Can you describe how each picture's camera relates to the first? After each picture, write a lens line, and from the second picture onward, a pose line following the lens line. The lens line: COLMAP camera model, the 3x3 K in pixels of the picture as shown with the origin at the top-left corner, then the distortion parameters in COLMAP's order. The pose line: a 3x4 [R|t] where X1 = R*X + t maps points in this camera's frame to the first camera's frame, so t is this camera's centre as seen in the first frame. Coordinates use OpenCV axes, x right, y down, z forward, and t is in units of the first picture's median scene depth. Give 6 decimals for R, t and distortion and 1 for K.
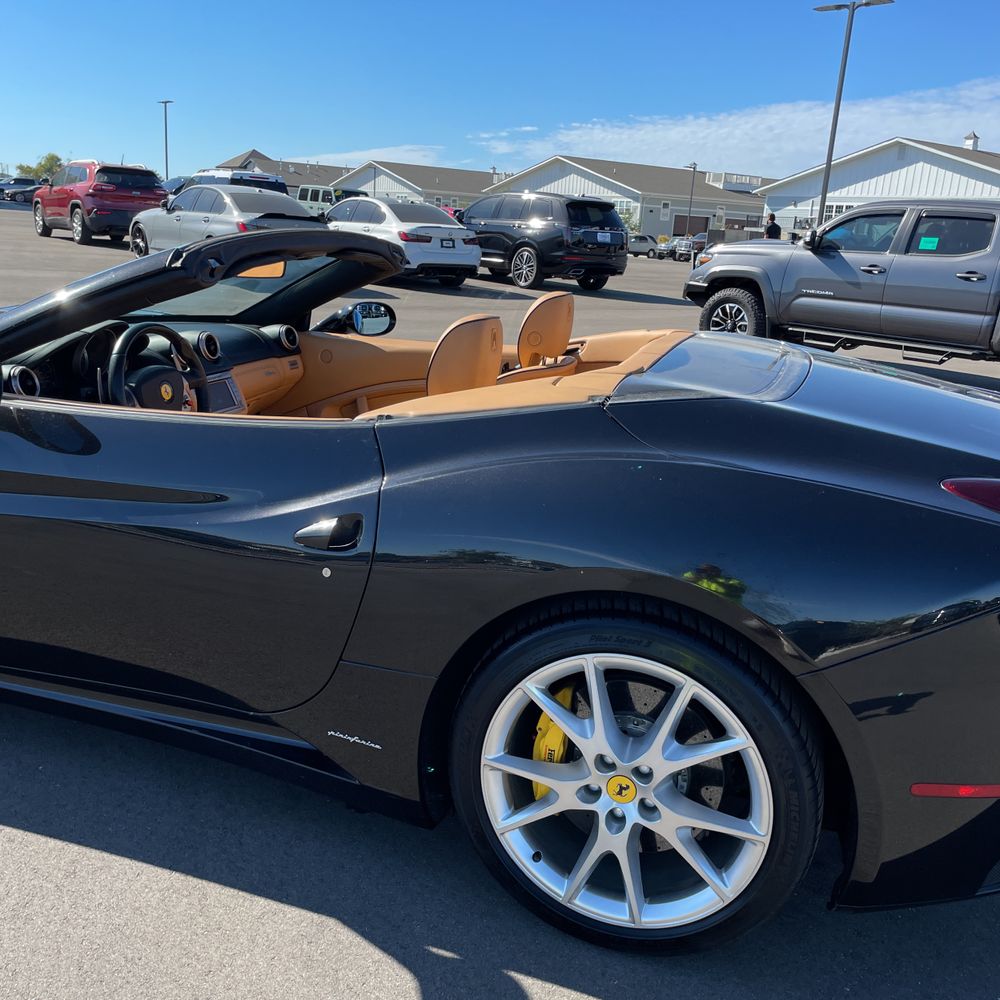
lens RADIAL K [[992.8, 0, 487.5], [0, 992.8, 501.0], [0, 0, 1]] dist [0.085003, -0.106869]
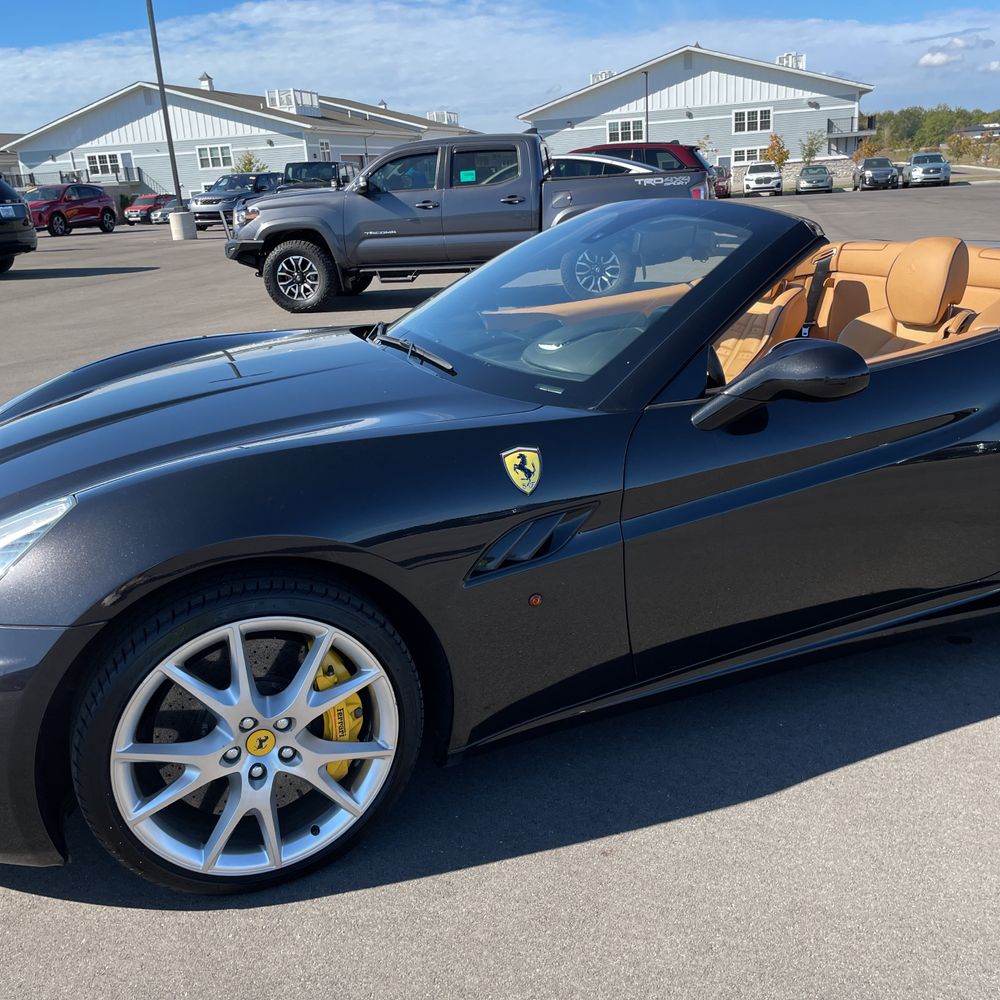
lens RADIAL K [[1002.5, 0, 507.4], [0, 1002.5, 497.8], [0, 0, 1]] dist [0.083588, -0.117107]
pose [[0.744960, -0.300910, 0.595389, -0.279582], [0.275536, 0.951596, 0.136183, -0.043544], [-0.607548, 0.062600, 0.791812, 0.070593]]
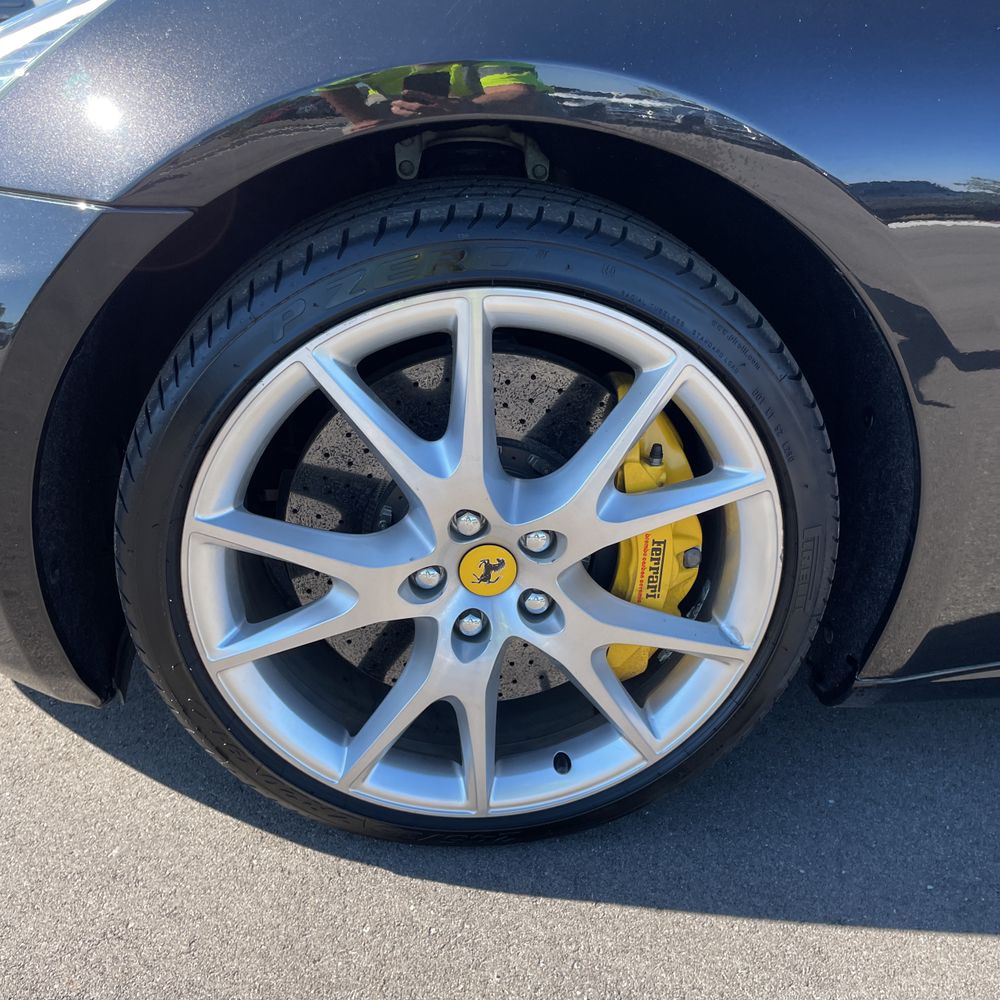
lens RADIAL K [[992.8, 0, 487.5], [0, 992.8, 501.0], [0, 0, 1]] dist [0.085003, -0.106869]
pose [[0.922807, -0.200846, 0.328767, -0.243258], [0.137491, 0.968853, 0.205959, -0.011332], [-0.359893, -0.144858, 0.921679, 0.169872]]
